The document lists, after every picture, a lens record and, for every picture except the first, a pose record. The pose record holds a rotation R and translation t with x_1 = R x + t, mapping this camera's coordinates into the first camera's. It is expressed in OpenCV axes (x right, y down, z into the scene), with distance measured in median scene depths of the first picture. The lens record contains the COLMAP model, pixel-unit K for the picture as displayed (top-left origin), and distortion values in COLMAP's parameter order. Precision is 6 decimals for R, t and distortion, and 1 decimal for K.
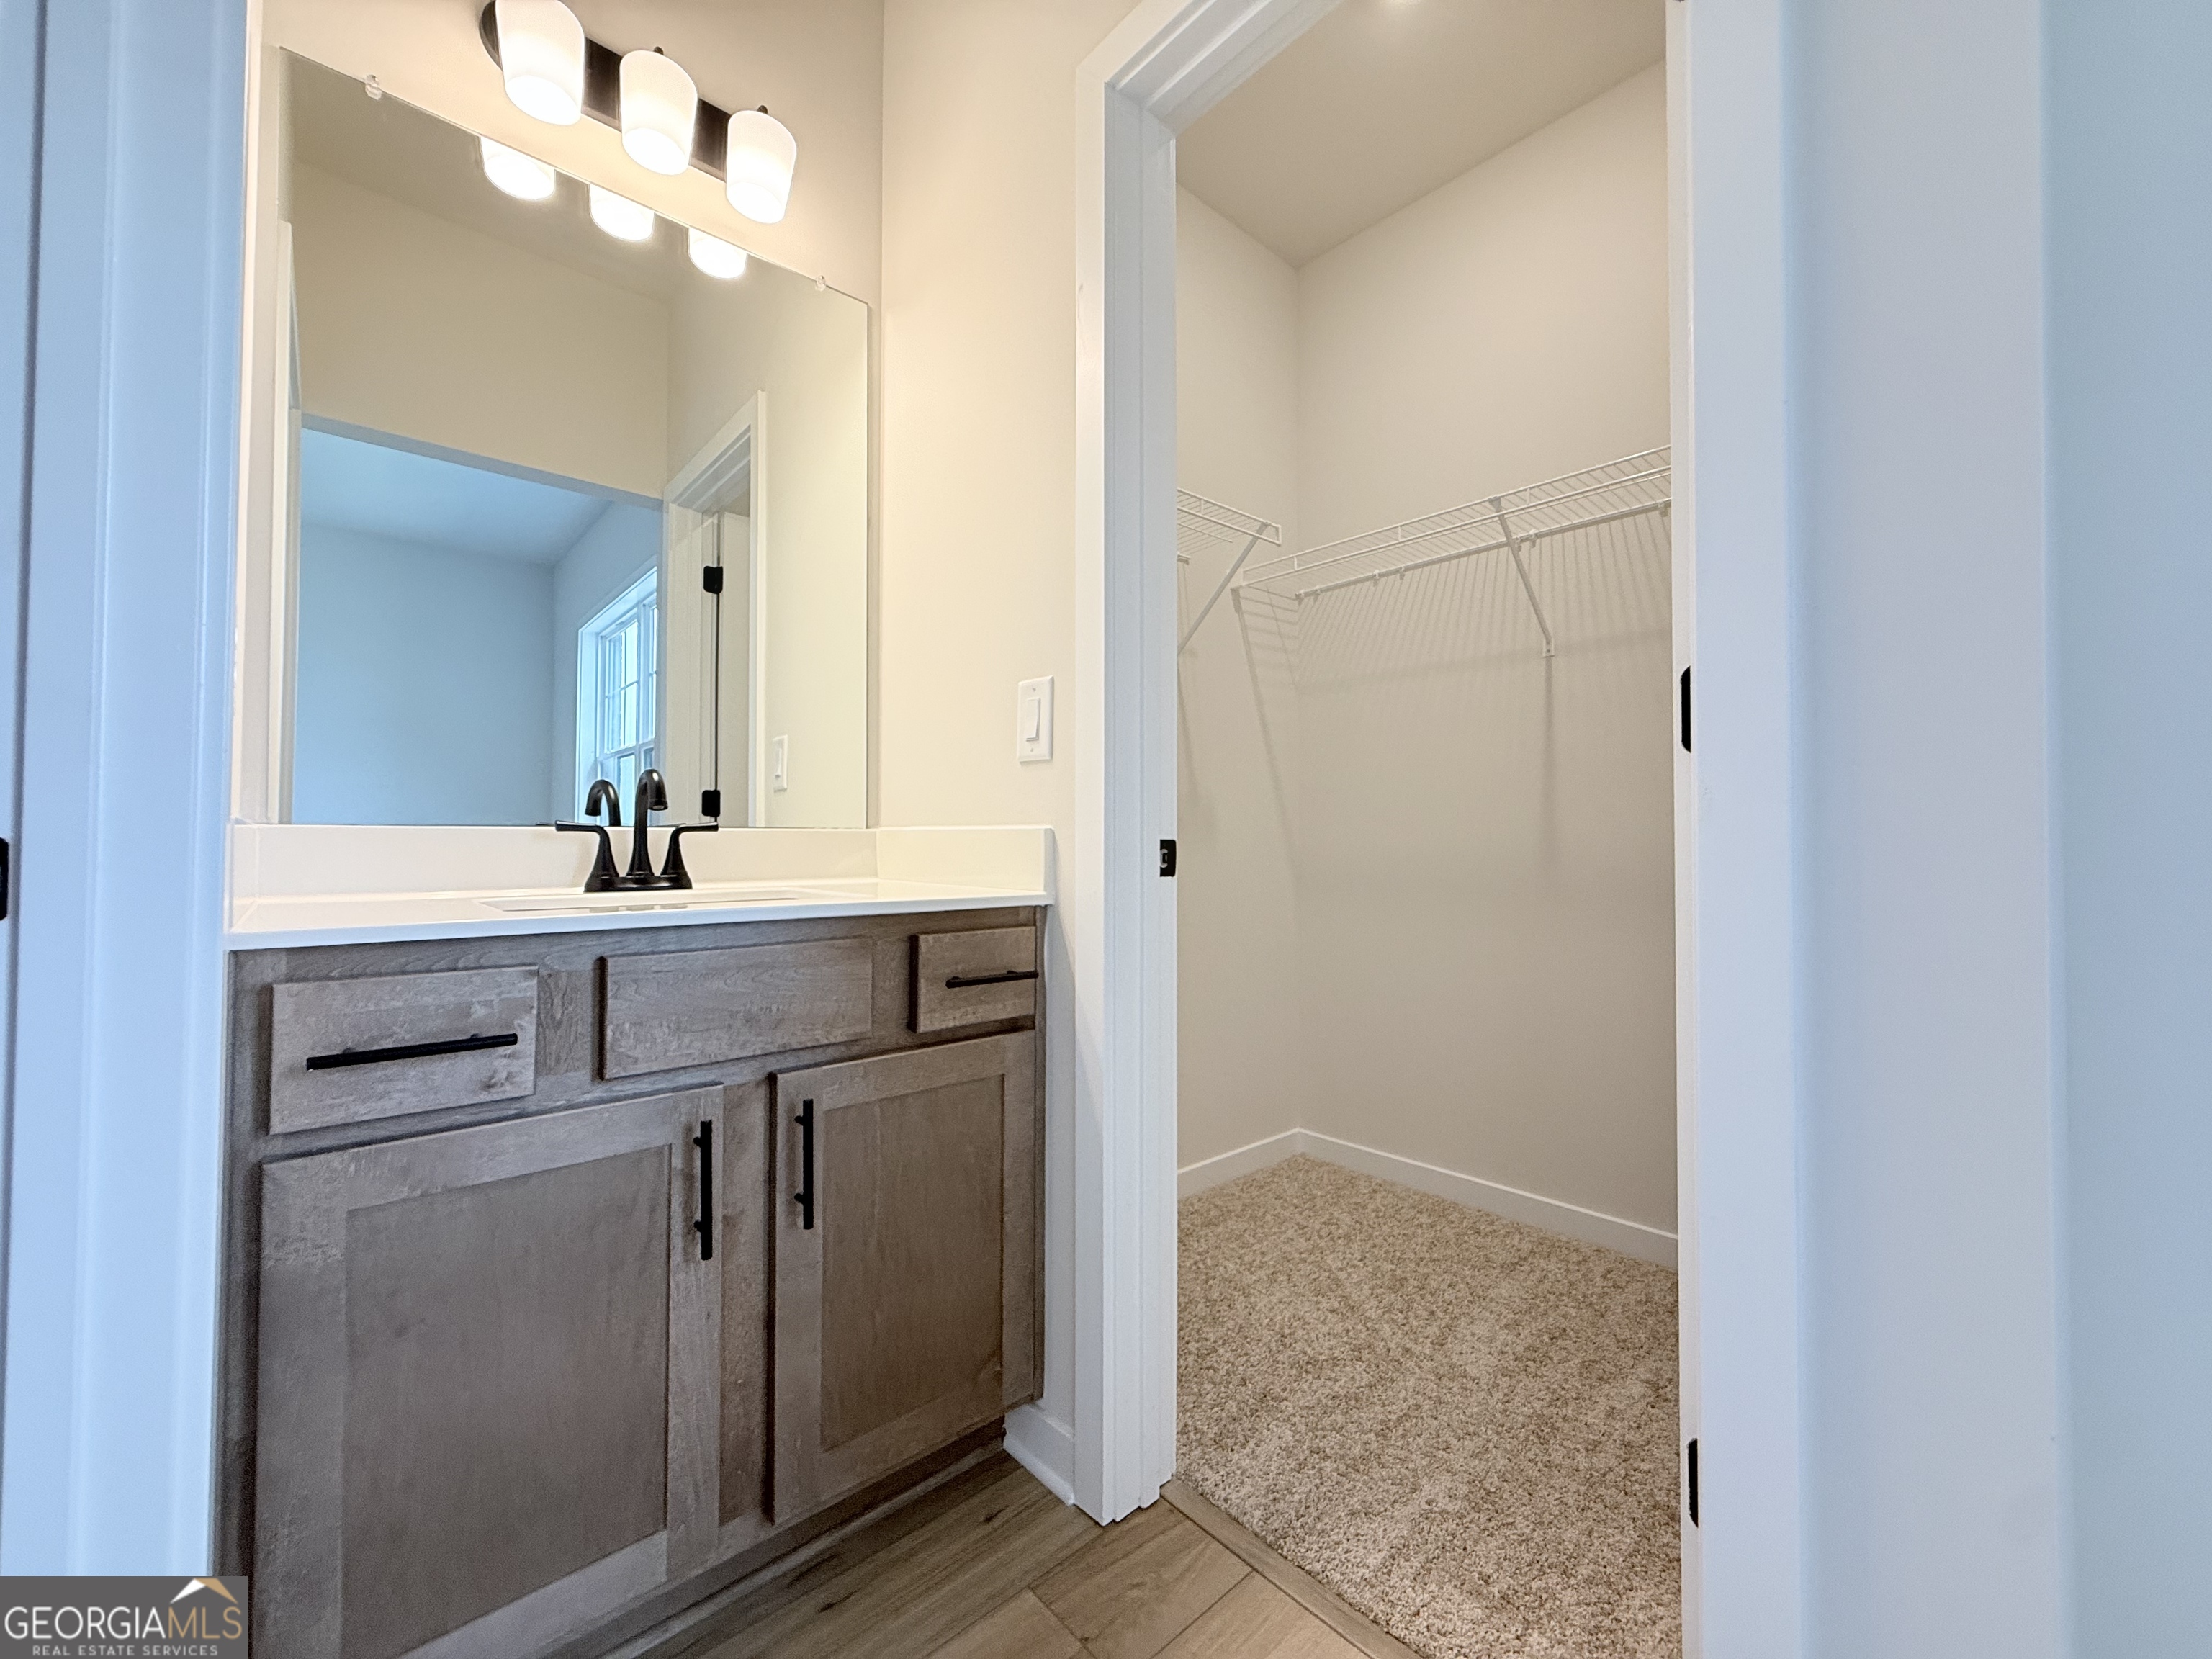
lens RADIAL K [[882.2, 0, 1092.5], [0, 882.2, 828.2], [0, 0, 1]] dist [-0.002283, 0.000693]
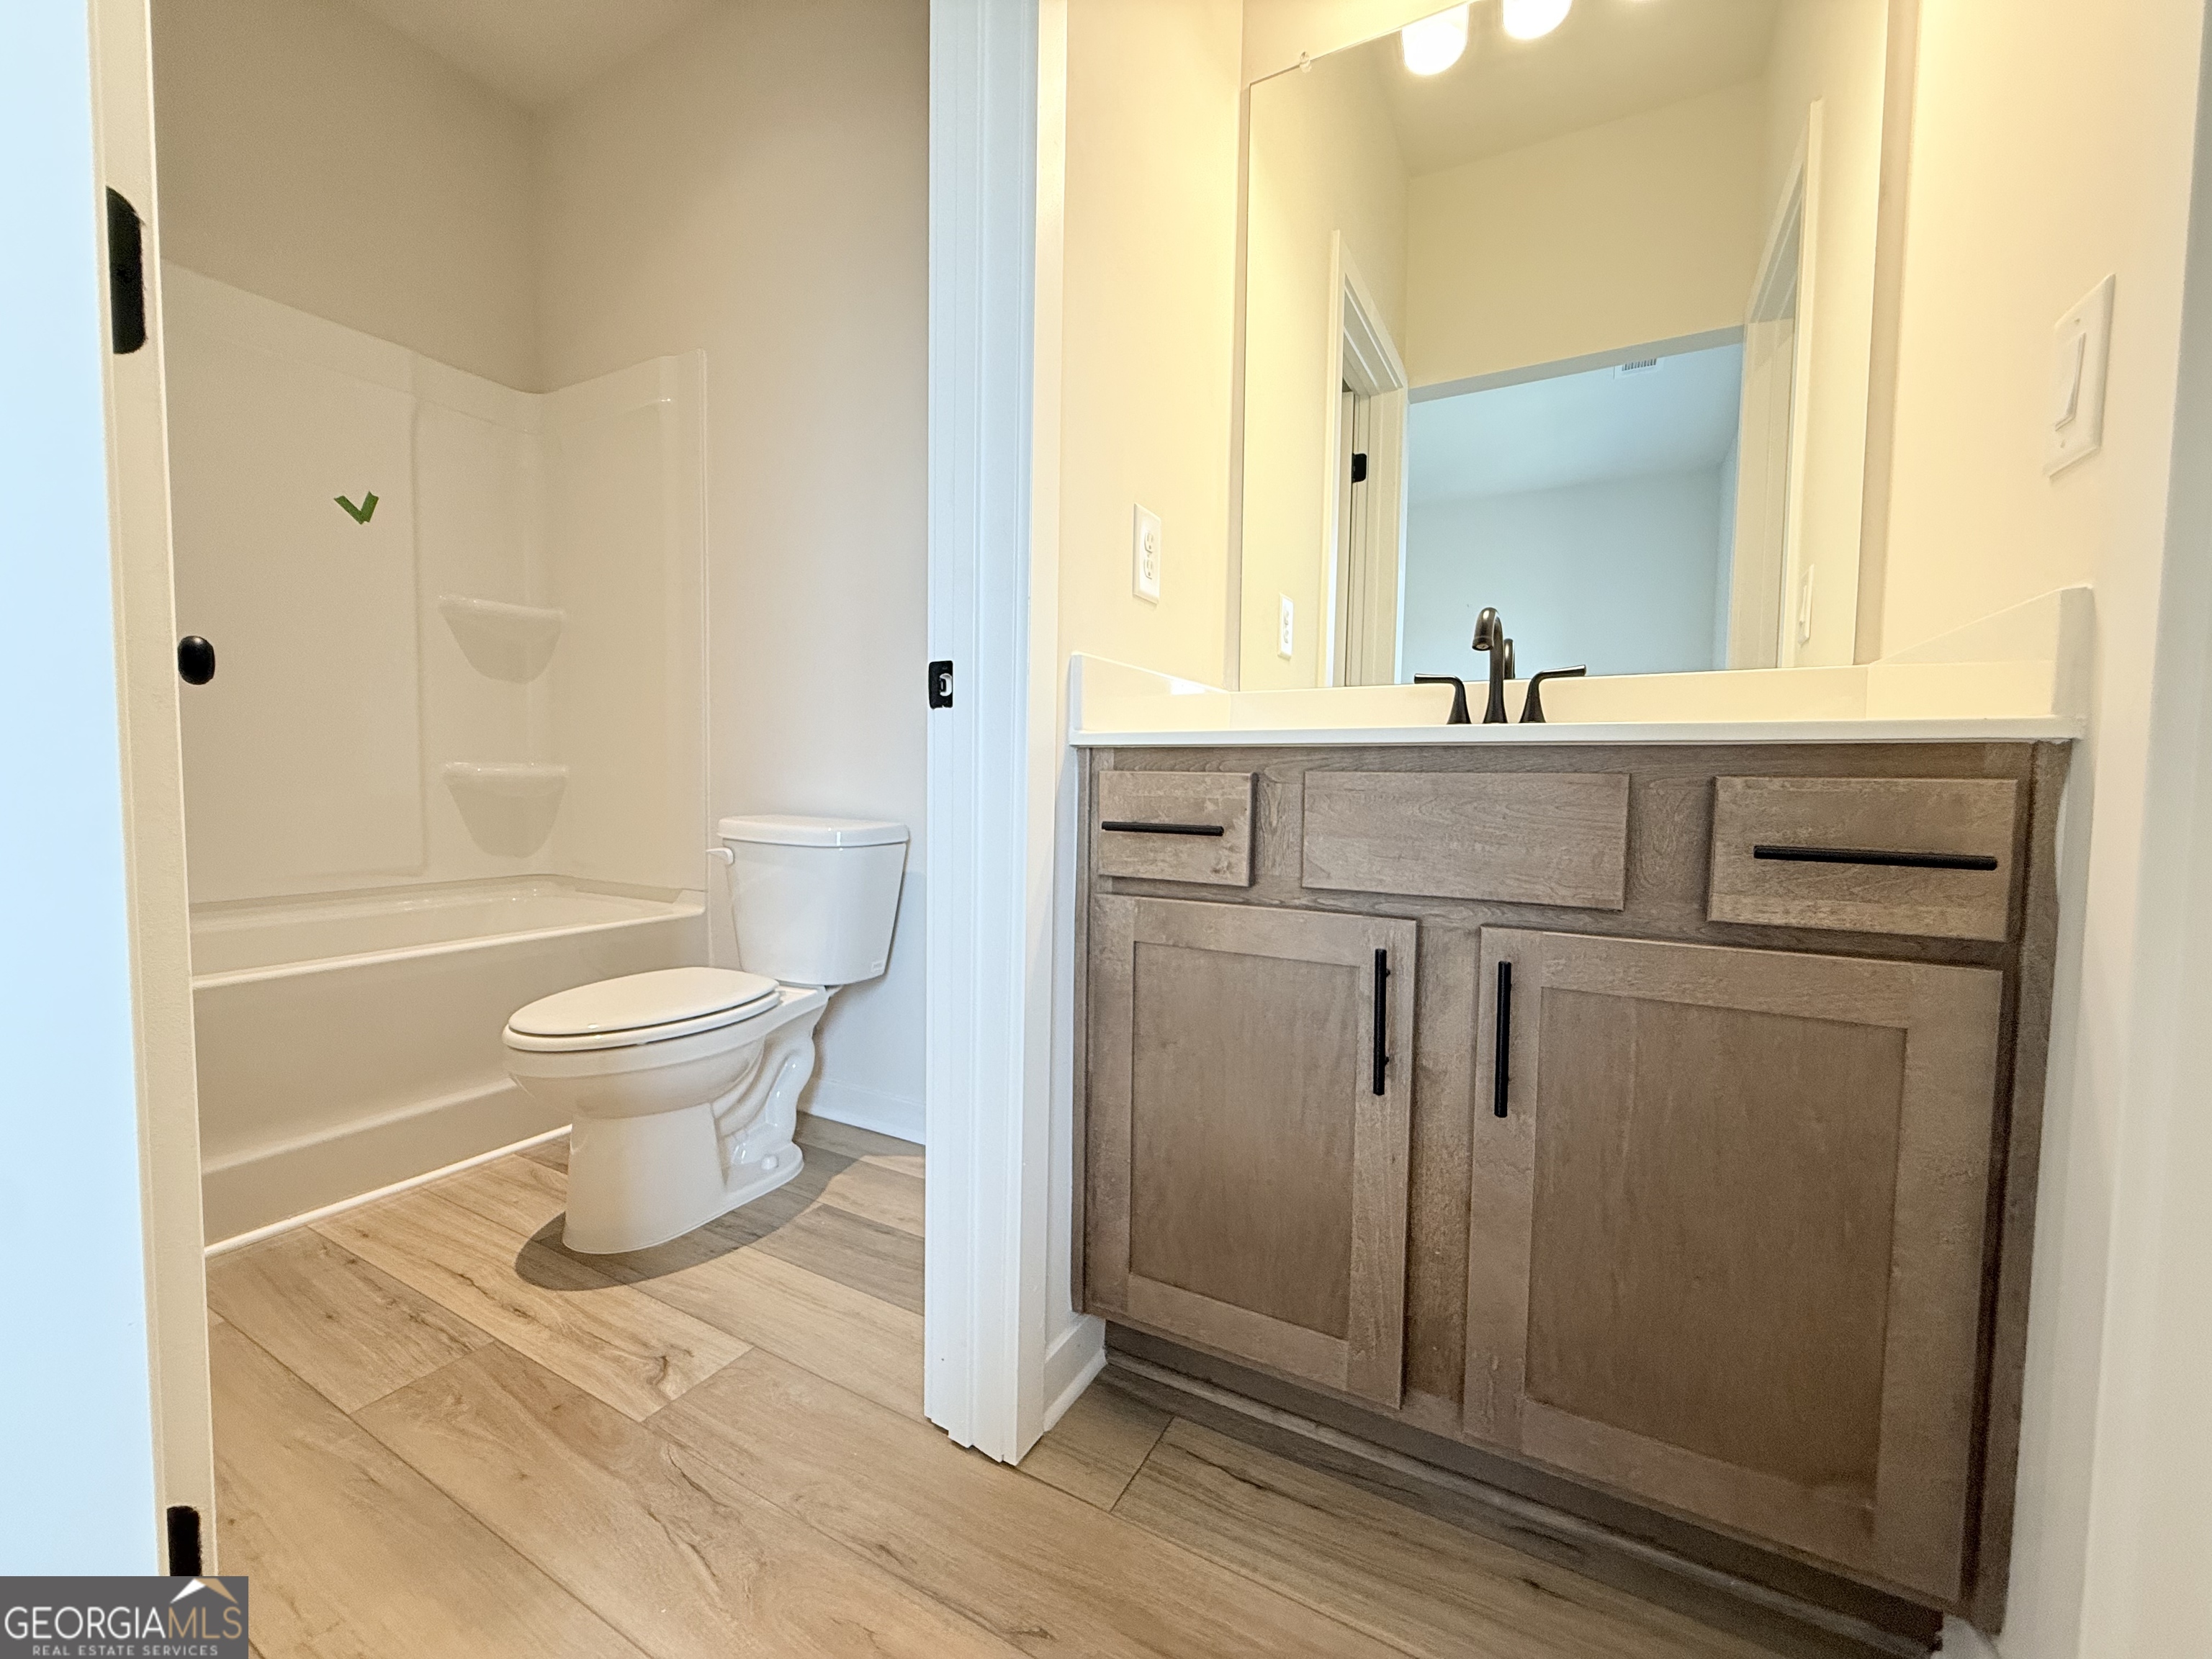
lens RADIAL K [[882.2, 0, 1101.4], [0, 882.2, 827.1], [0, 0, 1]] dist [-0.002283, 0.000693]
pose [[0.339452, 0.059308, -0.938752, 0.293026], [0.002889, 0.997940, 0.064092, 0.123837], [0.940619, -0.024468, 0.338582, 0.358148]]
